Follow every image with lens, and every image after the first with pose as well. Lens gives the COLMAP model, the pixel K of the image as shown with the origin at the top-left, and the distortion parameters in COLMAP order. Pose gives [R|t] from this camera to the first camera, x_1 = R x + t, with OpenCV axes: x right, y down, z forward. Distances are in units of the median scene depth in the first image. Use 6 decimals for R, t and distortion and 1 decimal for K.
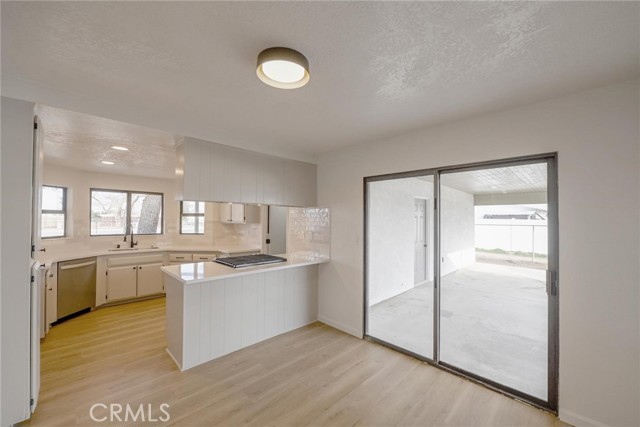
lens RADIAL K [[256.6, 0, 320.8], [0, 256.6, 215.8], [0, 0, 1]] dist [-0.021413, -0.000311]
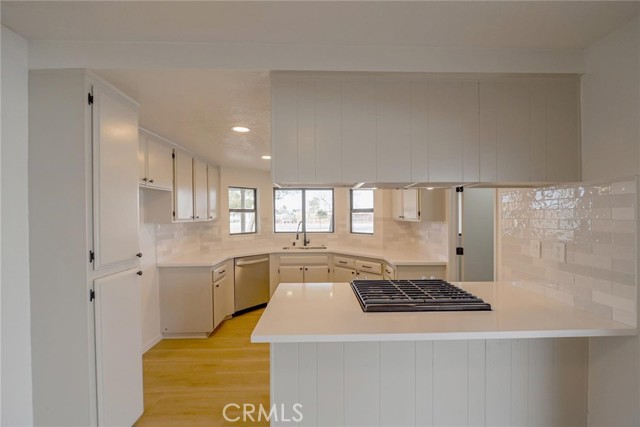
lens RADIAL K [[256.6, 0, 319.2], [0, 256.6, 216.5], [0, 0, 1]] dist [-0.021413, -0.000311]
pose [[0.730297, -0.008268, -0.683080, -0.035588], [0.021377, 0.999714, 0.010754, 0.003820], [0.682795, -0.022456, 0.730265, 0.336823]]
